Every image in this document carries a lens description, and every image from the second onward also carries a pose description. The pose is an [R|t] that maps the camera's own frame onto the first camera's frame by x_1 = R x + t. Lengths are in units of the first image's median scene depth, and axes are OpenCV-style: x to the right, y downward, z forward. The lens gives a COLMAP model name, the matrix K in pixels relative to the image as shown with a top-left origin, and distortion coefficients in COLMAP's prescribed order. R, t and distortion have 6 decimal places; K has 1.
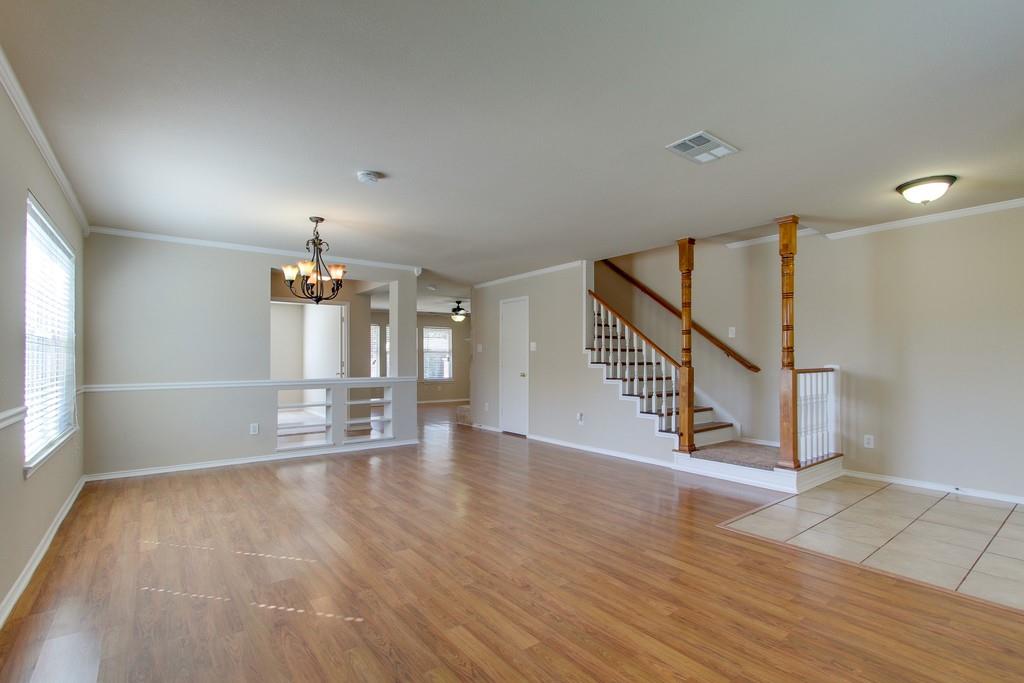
lens RADIAL K [[473.0, 0, 515.6], [0, 473.0, 356.4], [0, 0, 1]] dist [-0.015784, 0.001796]
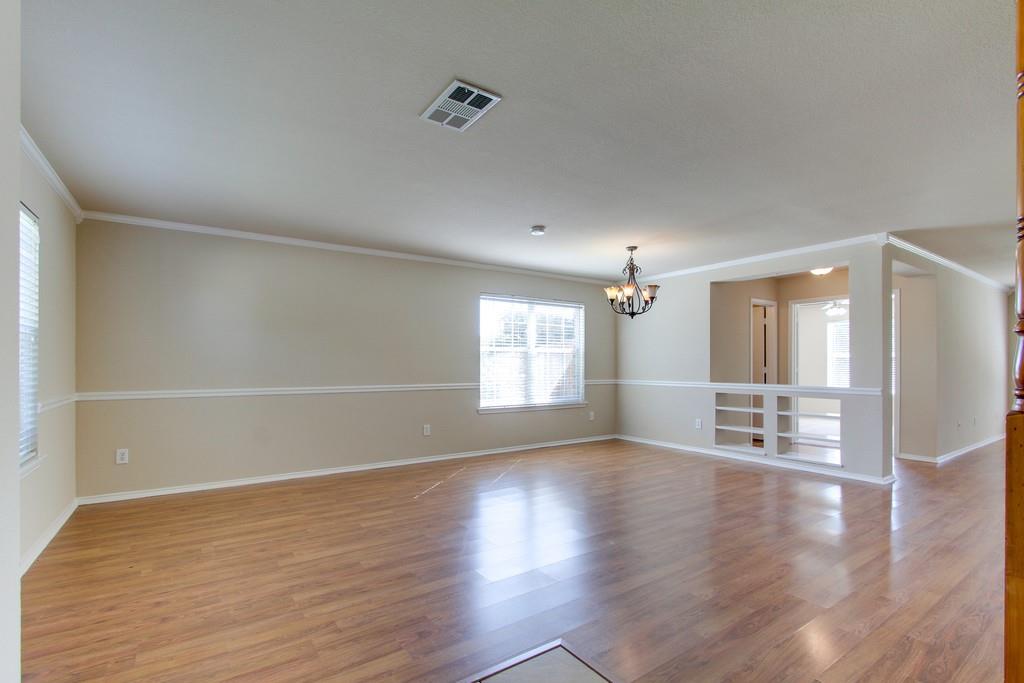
lens RADIAL K [[473.0, 0, 506.4], [0, 473.0, 363.3], [0, 0, 1]] dist [-0.015784, 0.001796]
pose [[-0.062812, -0.000119, -0.998025, 0.690989], [0.006062, 0.999982, -0.000500, 0.002131], [0.998007, -0.006081, -0.062810, 0.645175]]
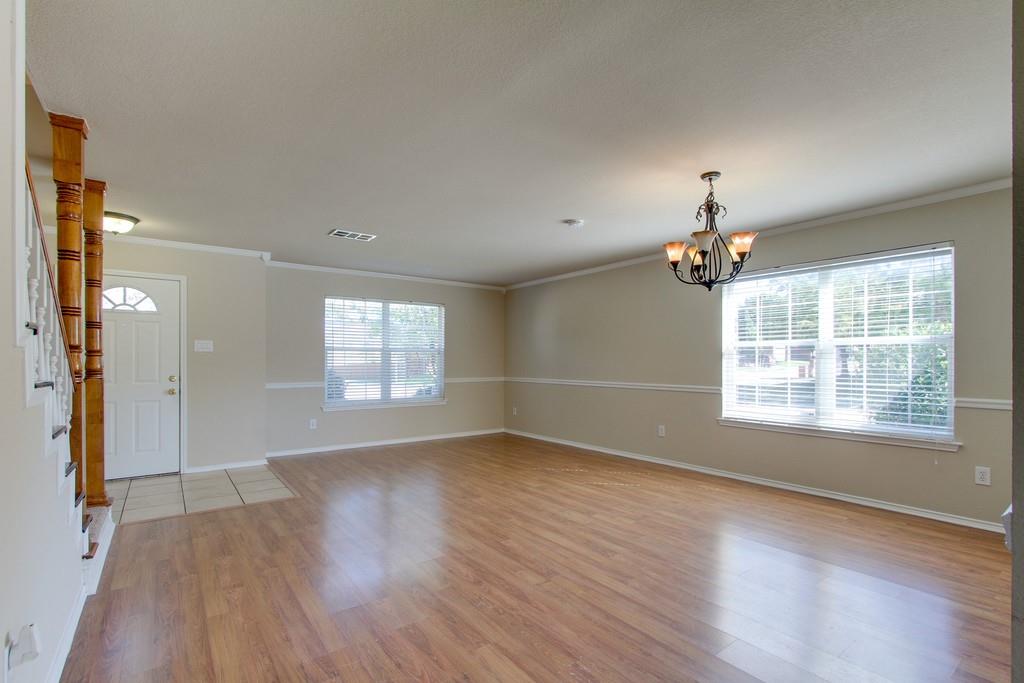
lens RADIAL K [[473.0, 0, 513.4], [0, 473.0, 362.9], [0, 0, 1]] dist [-0.015784, 0.001796]
pose [[-0.999832, 0.001235, 0.018289, -0.108247], [0.001161, 0.999991, -0.004059, 0.004922], [-0.018294, -0.004037, -0.999825, 1.495065]]
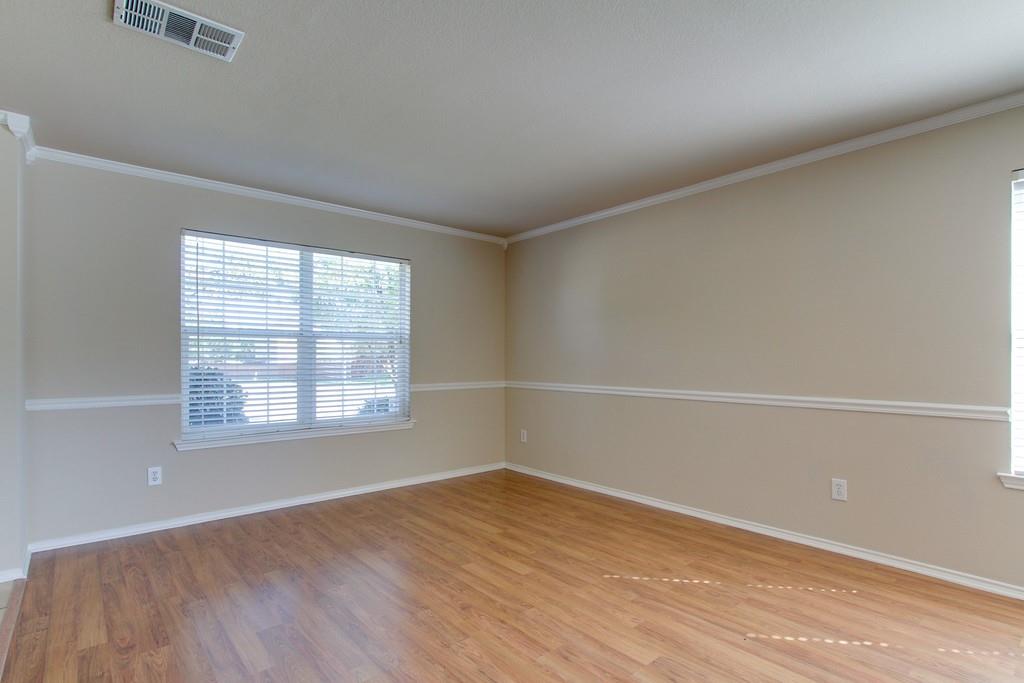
lens RADIAL K [[501.6, 0, 512.6], [0, 501.6, 361.0], [0, 0, 1]] dist [-0.015683, 0.003903]
pose [[-0.998753, 0.000957, -0.049910, -0.010110], [0.001057, 0.999997, -0.001993, 0.006275], [0.049908, -0.002043, -0.998752, 0.963667]]
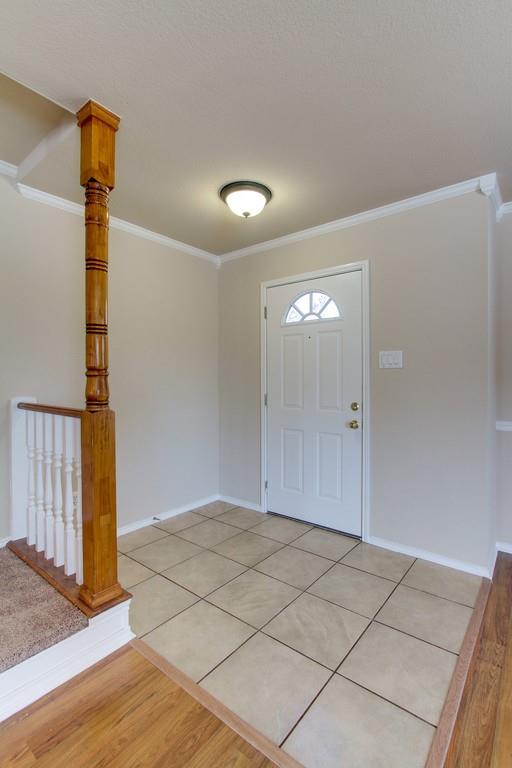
lens RADIAL K [[354.8, 0, 267.5], [0, 354.8, 384.9], [0, 0, 1]] dist [-0.015784, 0.001796]
pose [[-0.242373, -0.006479, 0.970162, 0.138446], [-0.002307, 0.999979, 0.006102, -0.002714], [-0.970180, -0.000759, -0.242383, 0.773816]]
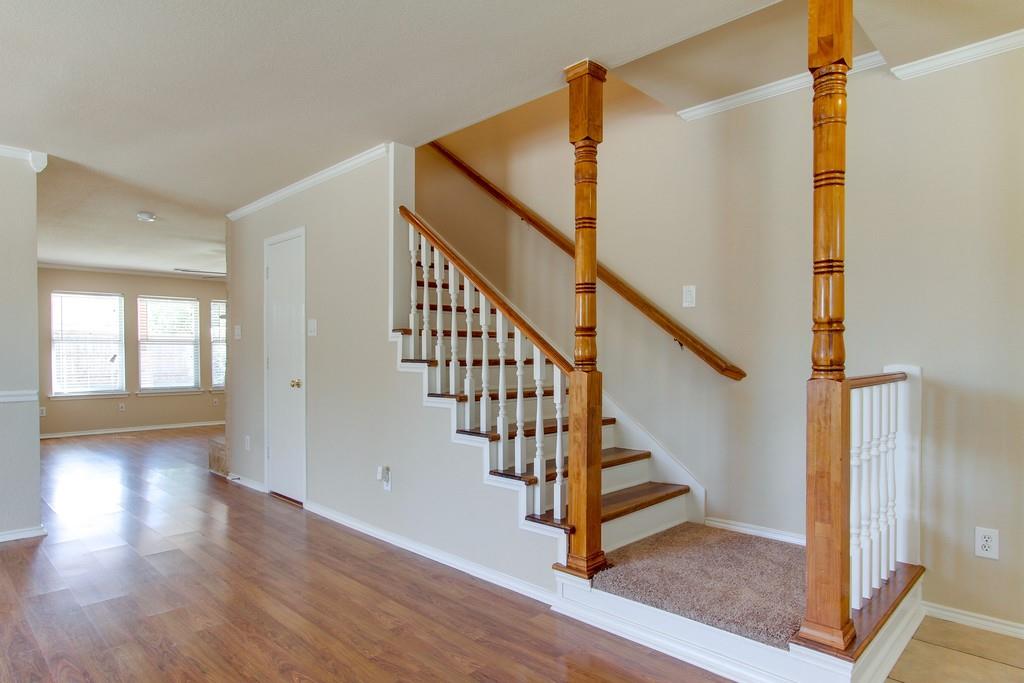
lens RADIAL K [[594.0, 0, 515.6], [0, 594.0, 359.3], [0, 0, 1]] dist [-0.012455, 0.000236]
pose [[0.990538, -0.001558, 0.137228, 0.229307], [-0.000581, 0.999879, 0.015552, 0.003770], [-0.137235, -0.015485, 0.990417, 0.484071]]
